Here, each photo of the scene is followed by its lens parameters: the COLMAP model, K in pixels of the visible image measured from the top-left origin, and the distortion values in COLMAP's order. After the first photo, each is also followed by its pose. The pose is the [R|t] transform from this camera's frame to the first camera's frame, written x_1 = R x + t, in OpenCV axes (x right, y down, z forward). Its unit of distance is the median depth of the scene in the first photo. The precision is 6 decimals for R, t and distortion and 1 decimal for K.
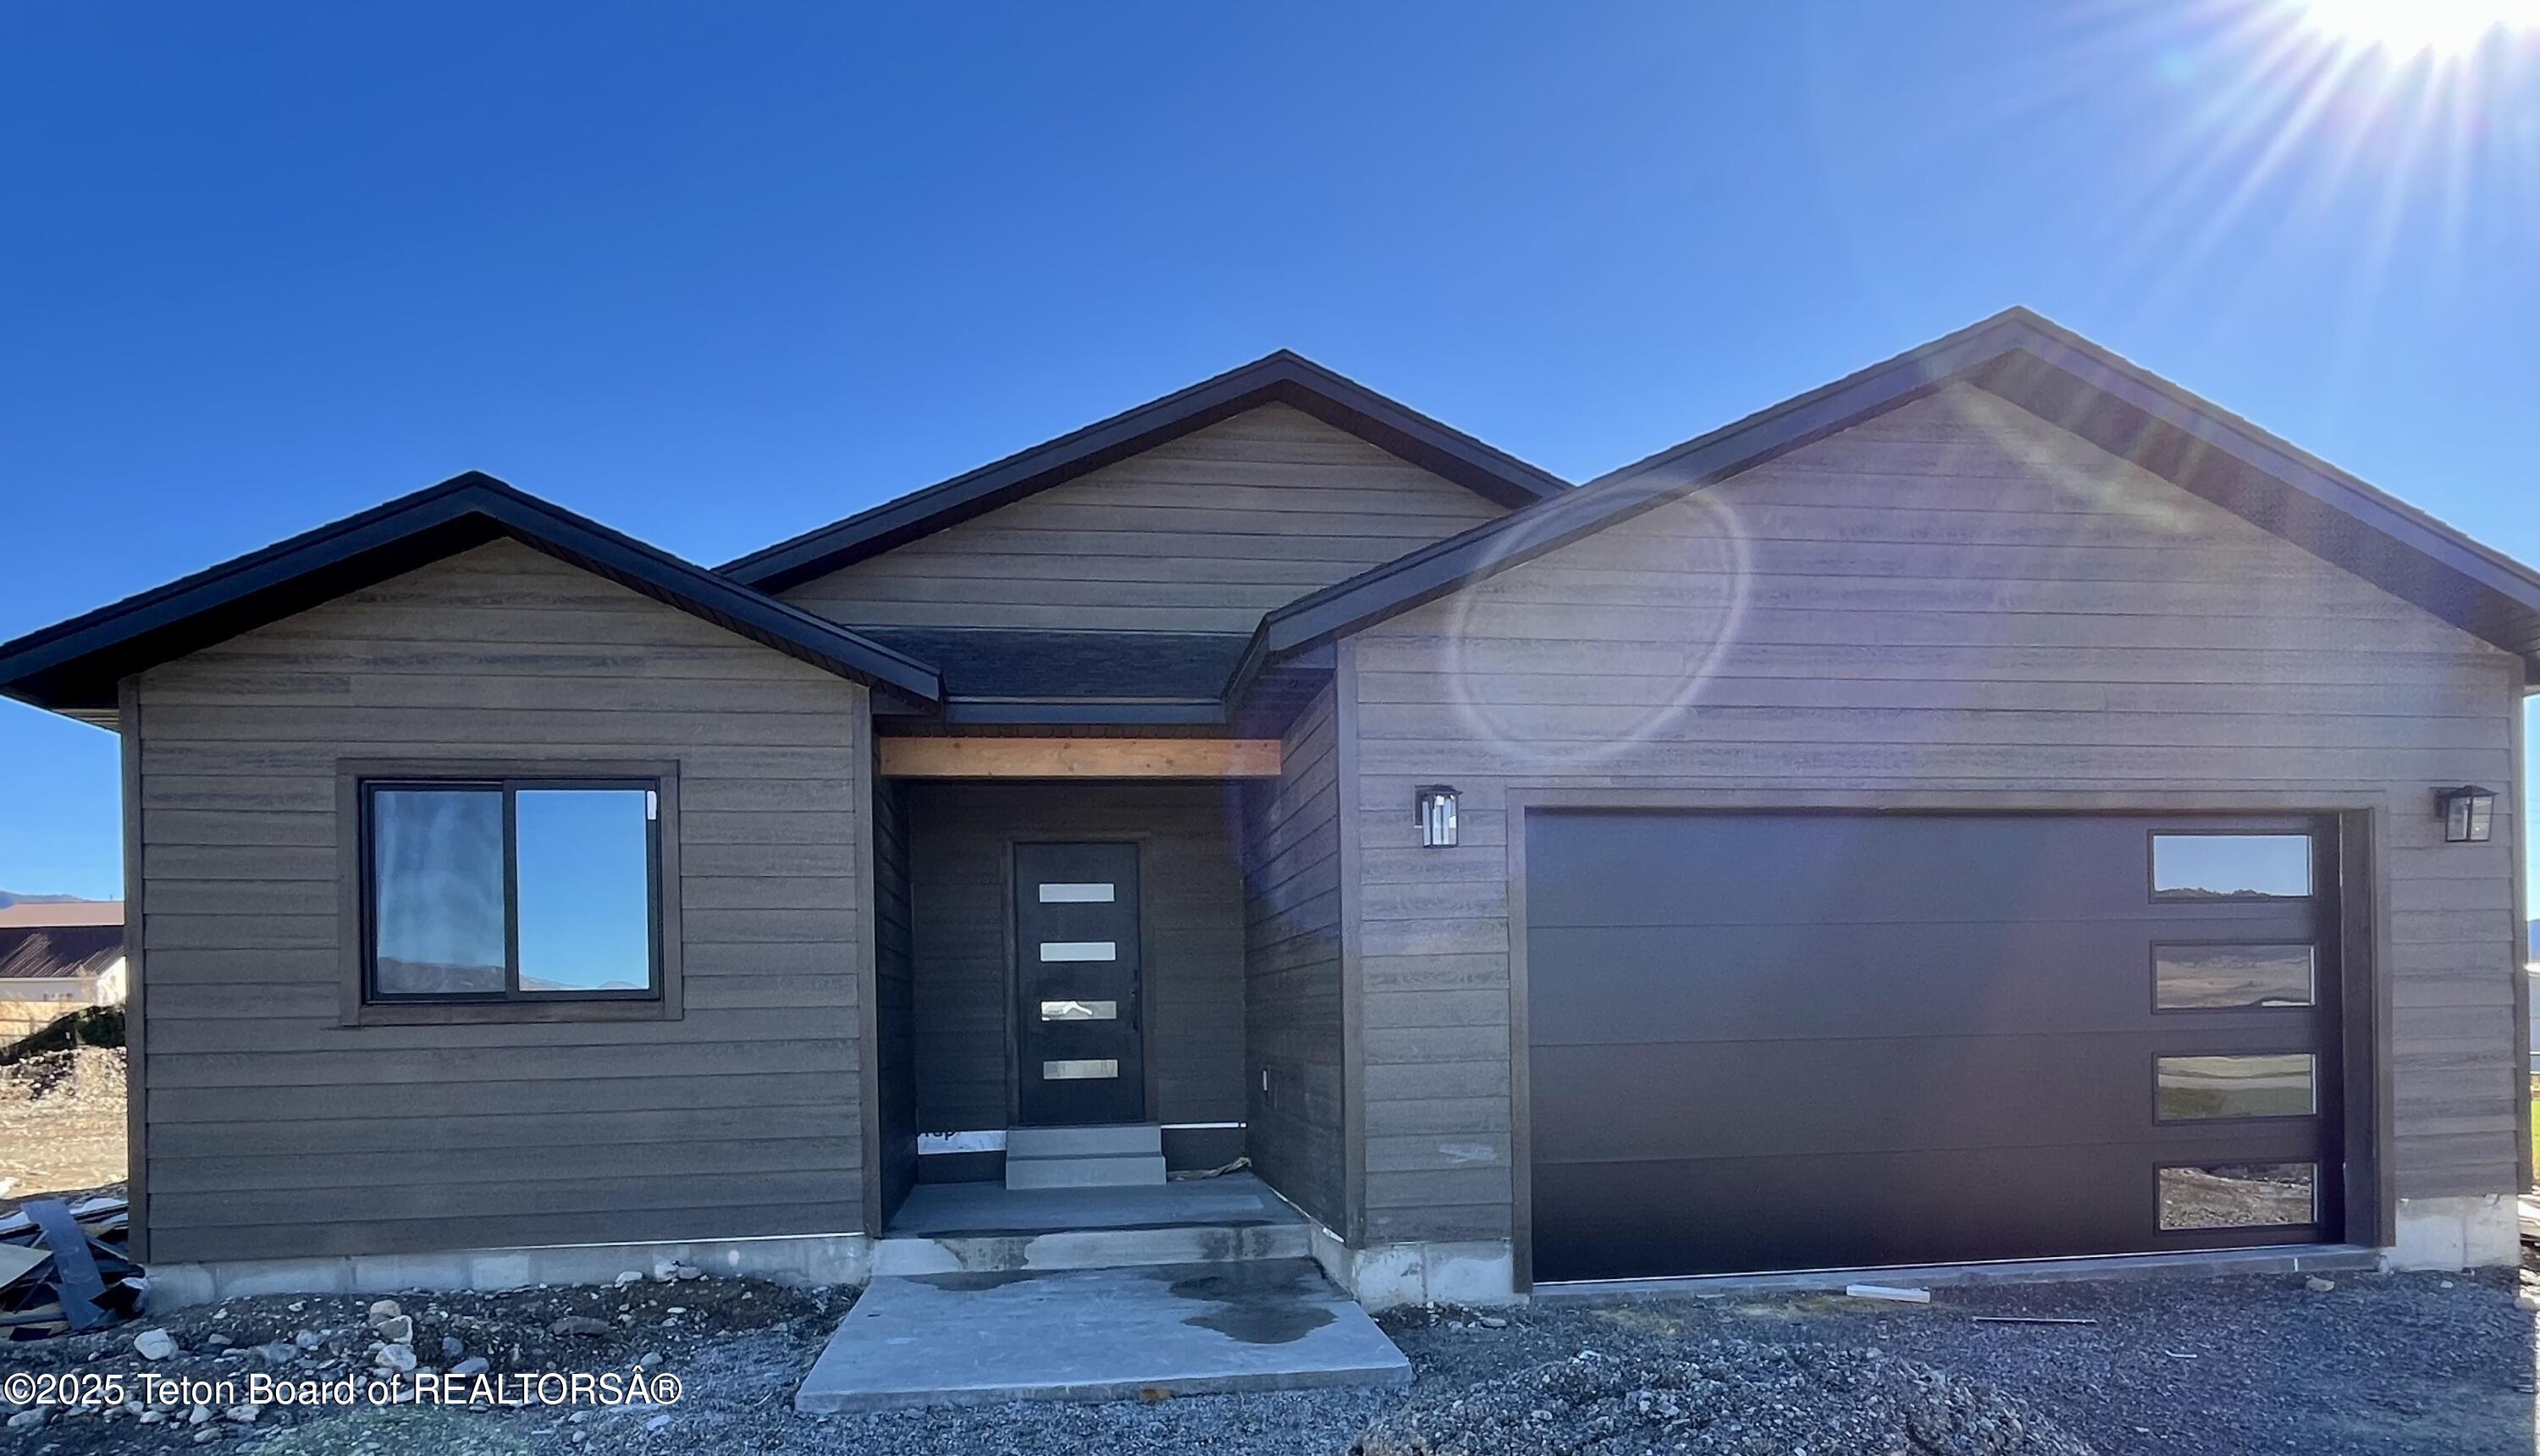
lens RADIAL K [[1353.4, 0, 1272.3], [0, 1353.4, 1005.6], [0, 0, 1]] dist [0.001133, -0.000446]
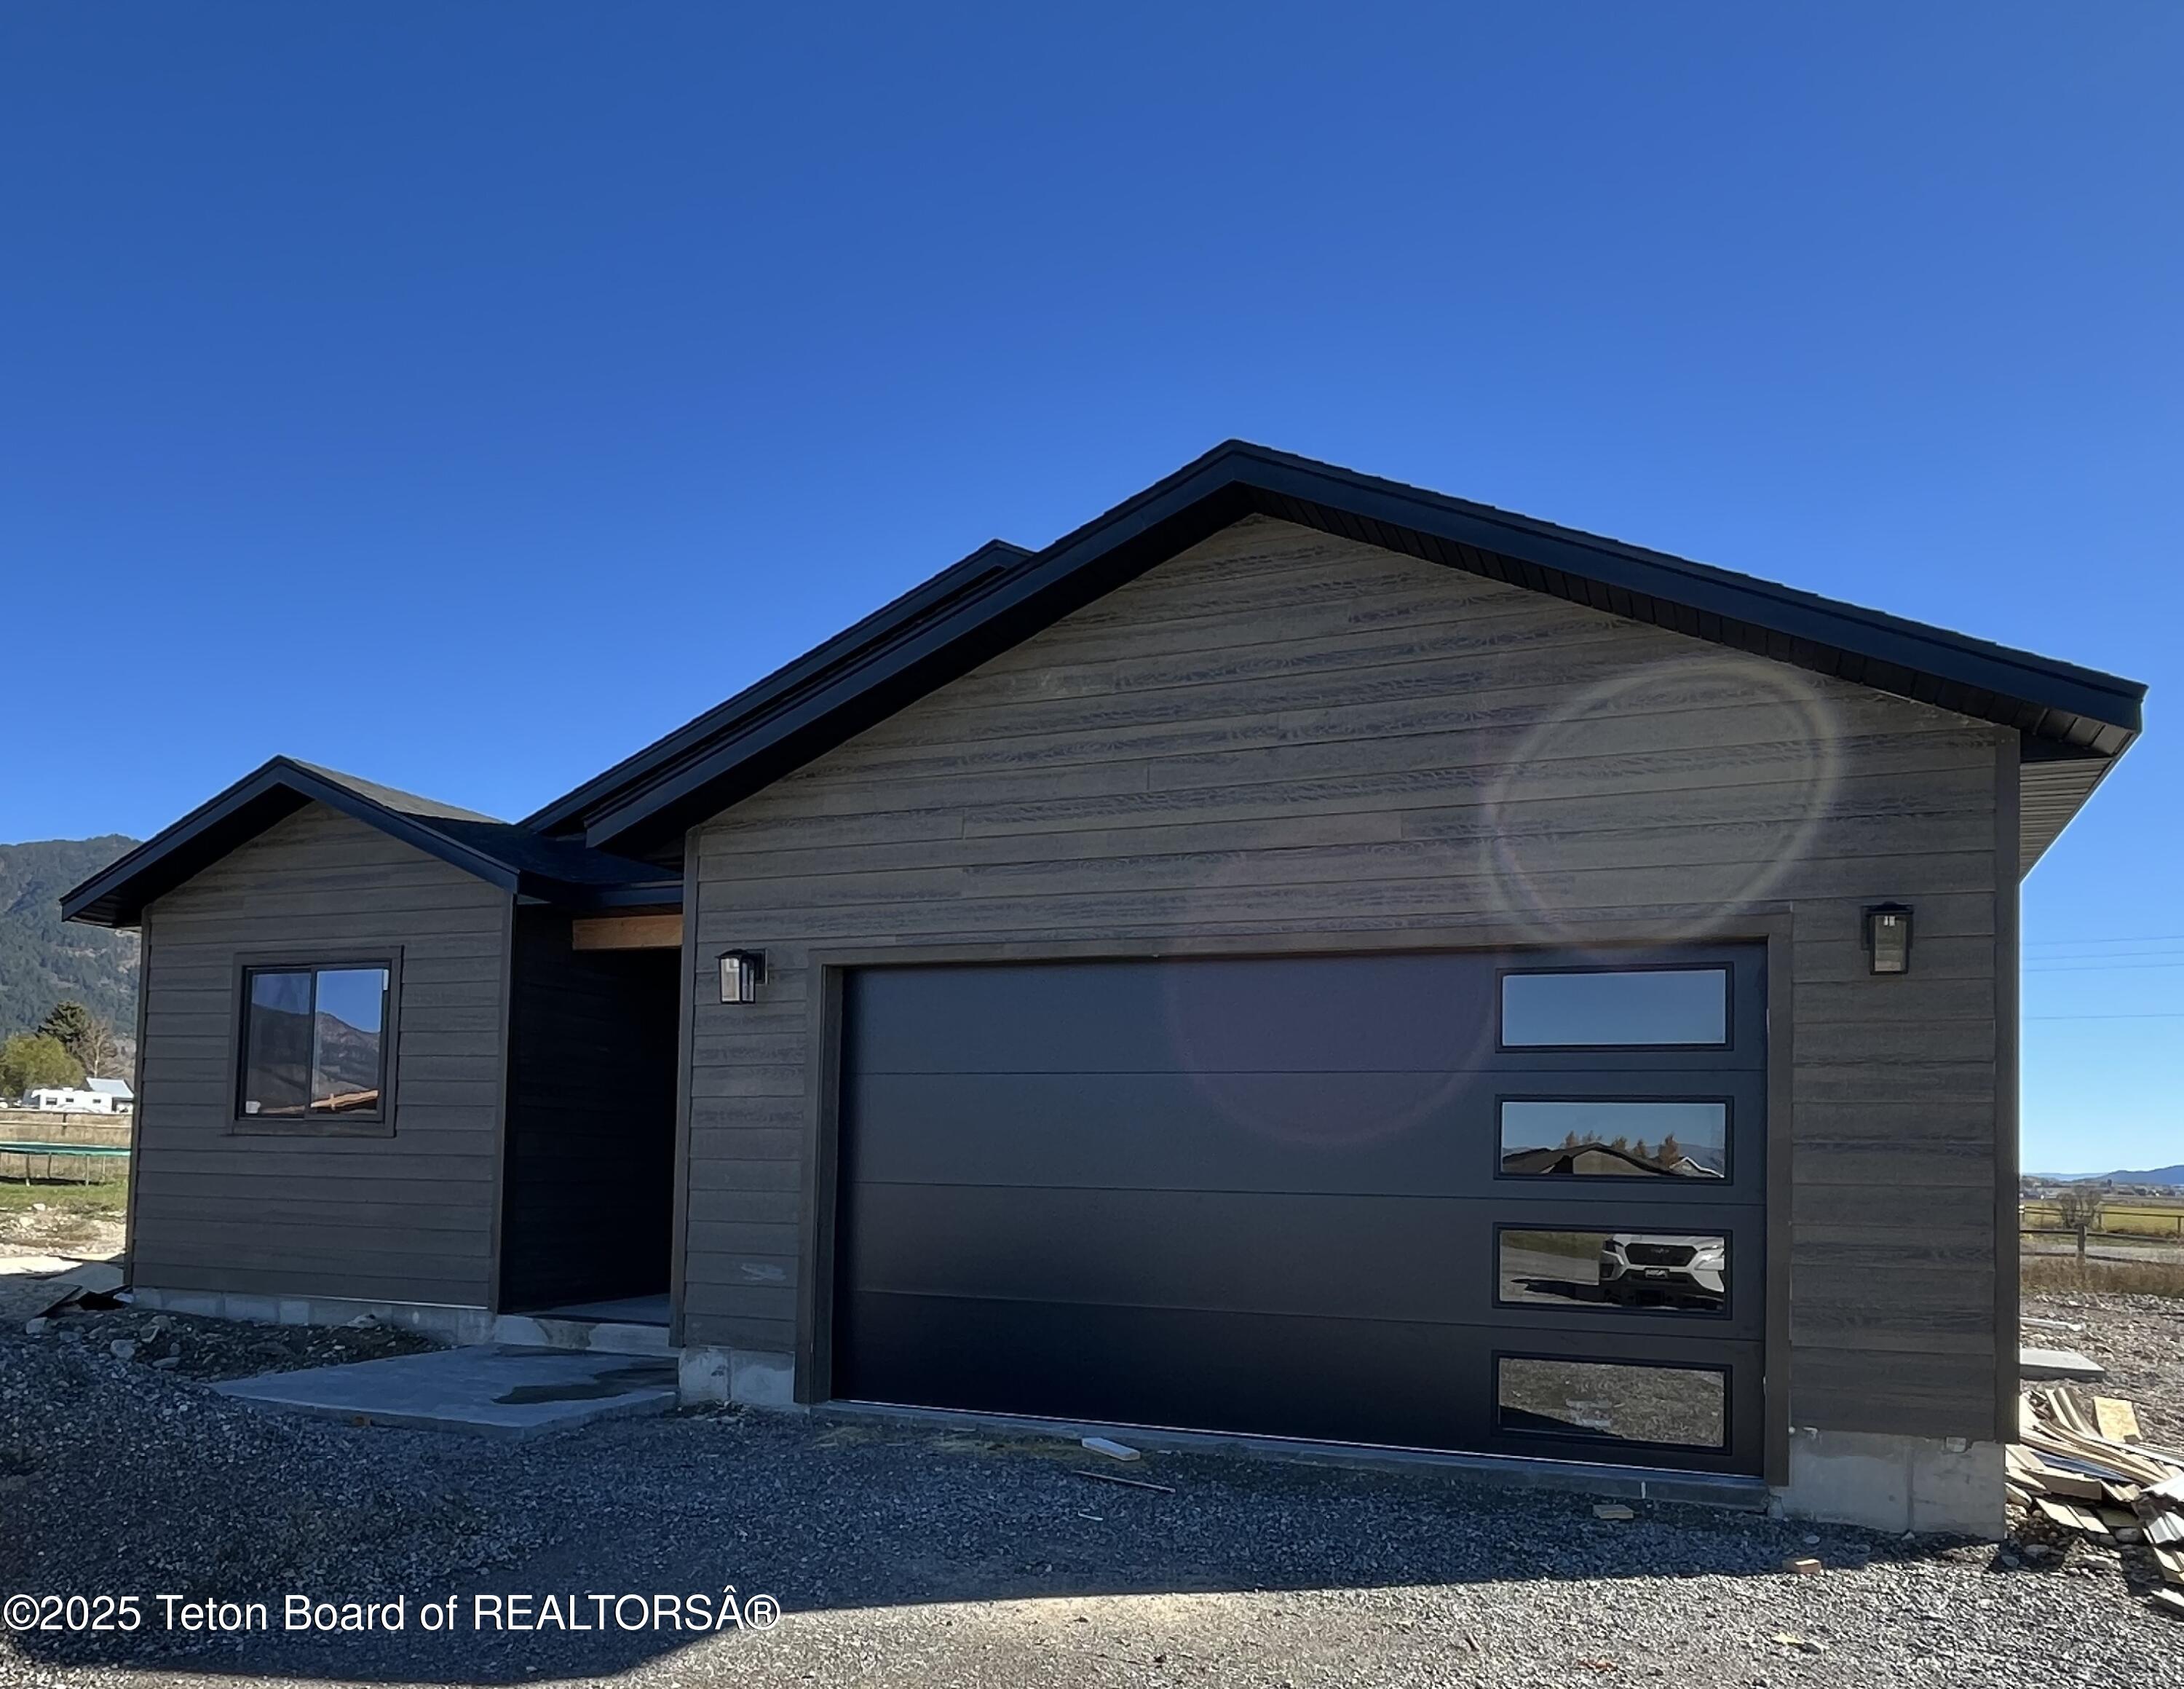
lens RADIAL K [[1455.3, 0, 1089.8], [0, 1455.3, 1088.8], [0, 0, 1]] dist [0.003330, 0.001072]
pose [[0.878847, 0.012472, -0.476941, 0.881763], [-0.034963, 0.998654, -0.038311, -0.006413], [0.475821, 0.050345, 0.878100, 0.051478]]
